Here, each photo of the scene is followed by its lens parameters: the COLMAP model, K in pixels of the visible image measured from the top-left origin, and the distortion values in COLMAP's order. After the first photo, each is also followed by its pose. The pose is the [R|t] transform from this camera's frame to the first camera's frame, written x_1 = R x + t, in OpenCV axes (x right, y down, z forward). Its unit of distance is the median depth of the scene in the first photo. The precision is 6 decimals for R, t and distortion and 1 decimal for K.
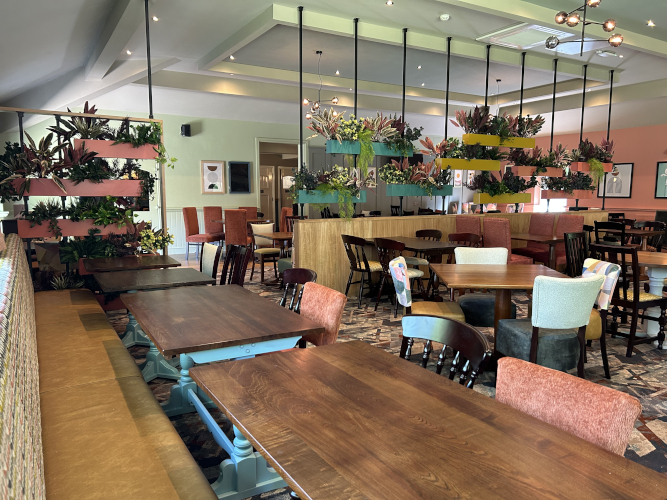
lens RADIAL K [[503.1, 0, 335.8], [0, 503.1, 250.8], [0, 0, 1]] dist [0.032575, -0.026022]
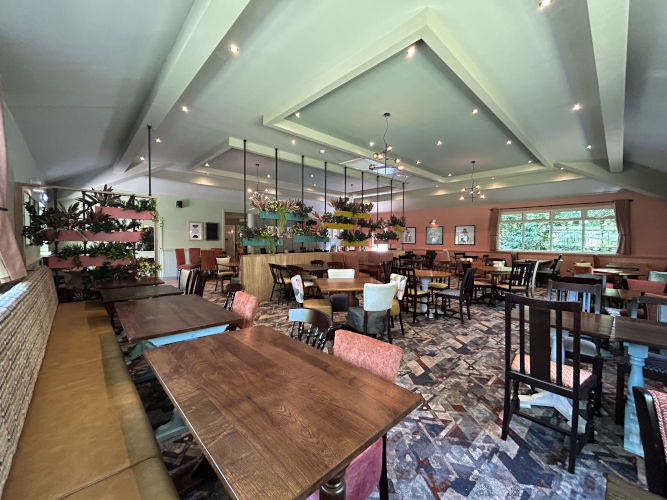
lens RADIAL K [[269.9, 0, 331.9], [0, 269.9, 247.5], [0, 0, 1]] dist [-0.000664, 0.000499]
pose [[0.976704, -0.000624, 0.214590, 0.035572], [0.019956, 0.995926, -0.087934, 0.000612], [-0.213661, 0.090168, 0.972738, 0.014158]]
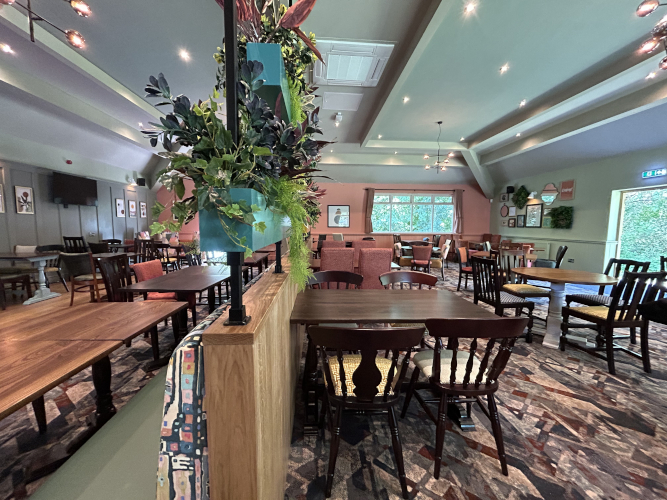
lens RADIAL K [[269.9, 0, 333.0], [0, 269.9, 249.5], [0, 0, 1]] dist [-0.000664, 0.000499]
pose [[0.447598, -0.093445, 0.889339, -0.074468], [0.100115, 0.993509, 0.054003, -0.043228], [-0.888613, 0.064865, 0.454048, 0.363581]]
